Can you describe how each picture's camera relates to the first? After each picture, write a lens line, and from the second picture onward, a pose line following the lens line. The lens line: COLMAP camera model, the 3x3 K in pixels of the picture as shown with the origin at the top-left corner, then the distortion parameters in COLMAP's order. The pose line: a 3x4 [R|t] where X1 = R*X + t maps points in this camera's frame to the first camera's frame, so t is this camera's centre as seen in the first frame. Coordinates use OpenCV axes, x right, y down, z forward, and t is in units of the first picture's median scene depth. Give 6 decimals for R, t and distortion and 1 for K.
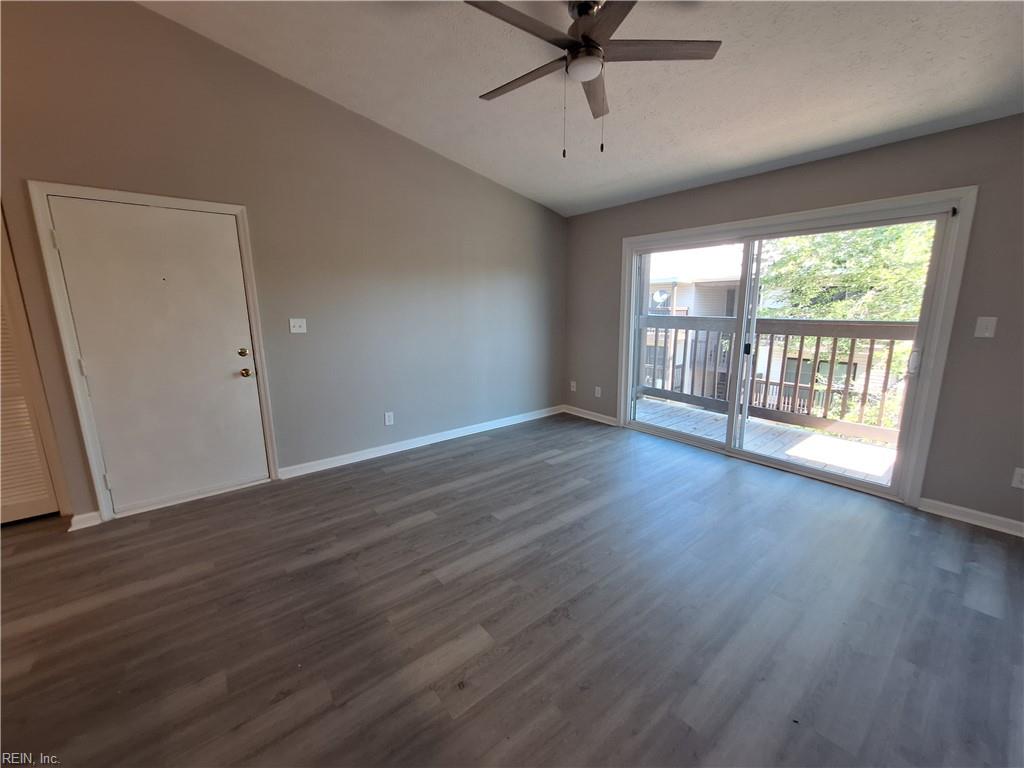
lens RADIAL K [[403.6, 0, 514.5], [0, 403.6, 379.3], [0, 0, 1]] dist [-0.003307, 0.000214]
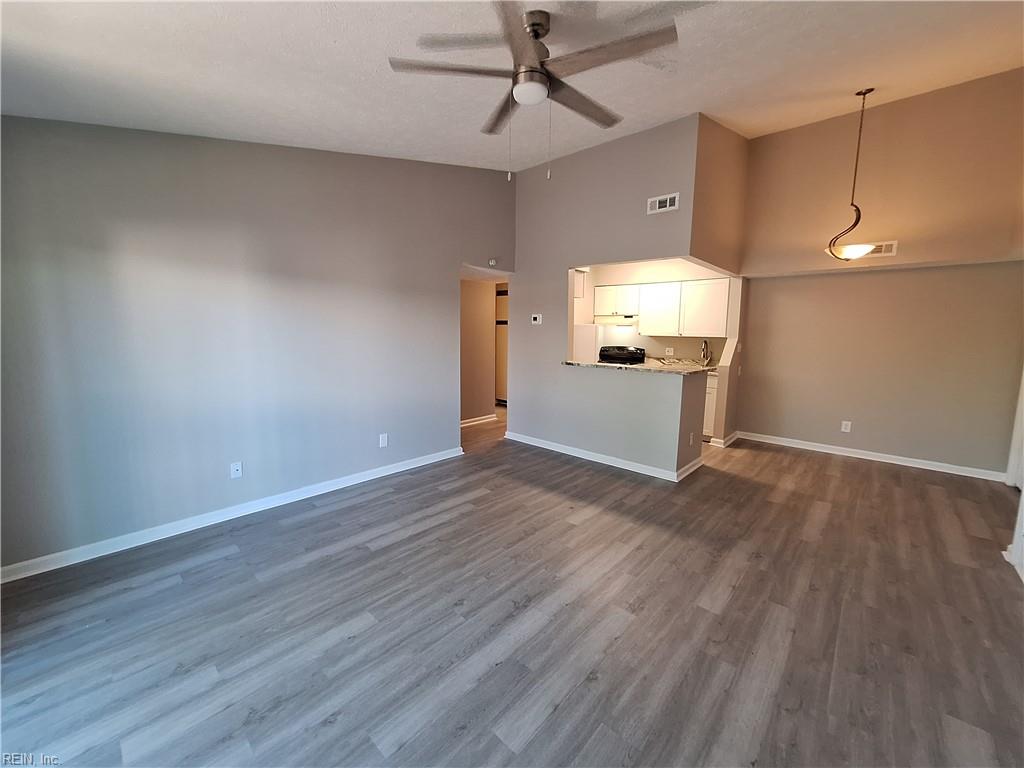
lens RADIAL K [[403.6, 0, 512.1], [0, 403.6, 378.1], [0, 0, 1]] dist [-0.003307, 0.000214]
pose [[-0.989377, 0.012966, -0.144791, 0.280455], [-0.031861, 0.952456, 0.303005, -0.314493], [0.141836, 0.304400, -0.941925, 1.601807]]
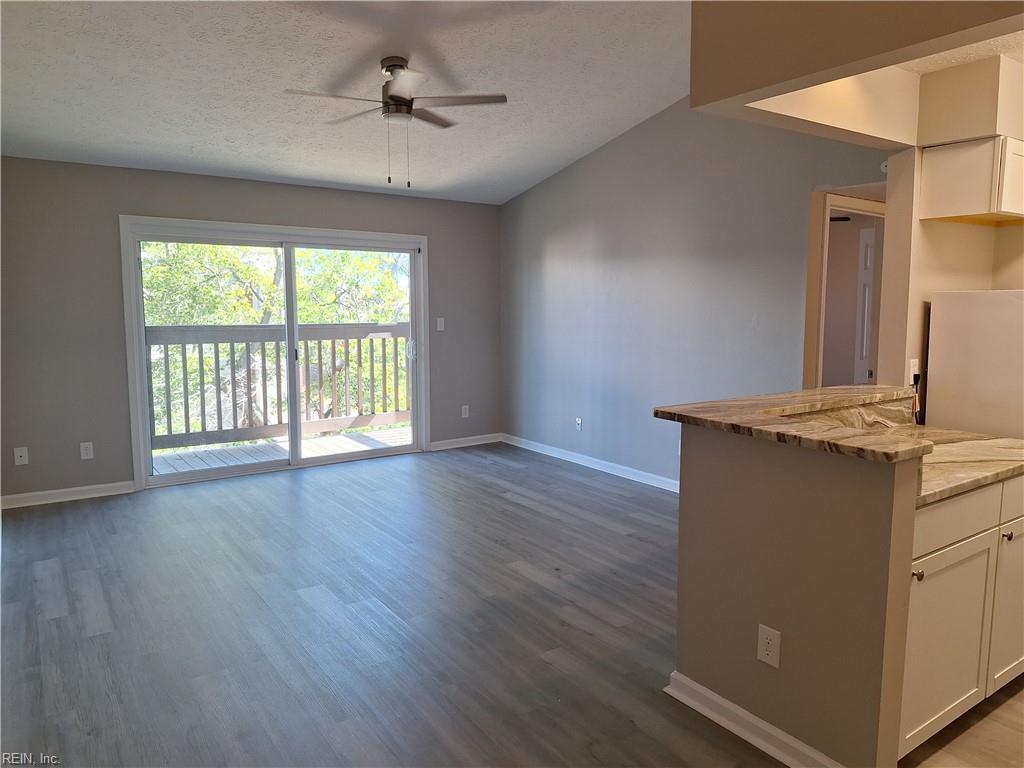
lens RADIAL K [[687.7, 0, 505.3], [0, 687.7, 383.3], [0, 0, 1]] dist [0.009202, 0.001696]
pose [[0.088452, -0.100827, 0.990964, -1.448710], [0.183925, 0.979410, 0.083235, -0.074176], [-0.978952, 0.174901, 0.105175, 0.466704]]
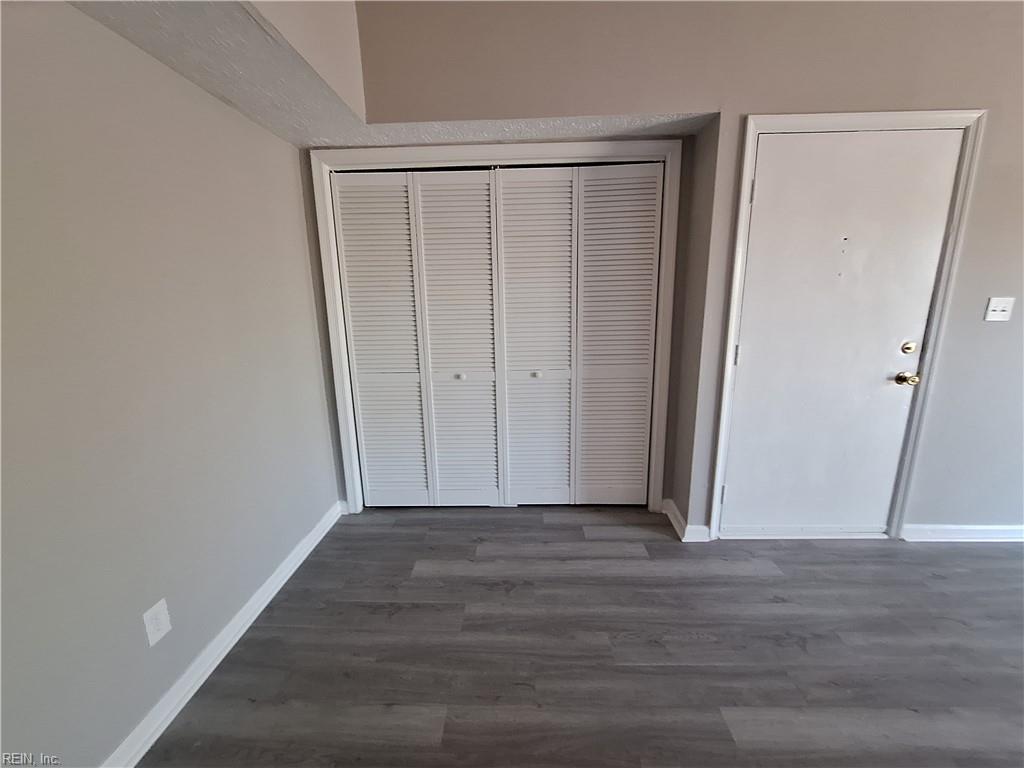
lens RADIAL K [[403.6, 0, 511.9], [0, 403.6, 379.2], [0, 0, 1]] dist [-0.003307, 0.000214]
pose [[0.753209, 0.130214, -0.644764, -0.839872], [-0.107978, 0.991390, 0.074077, 0.006407], [0.648858, 0.013825, 0.760784, 0.089513]]
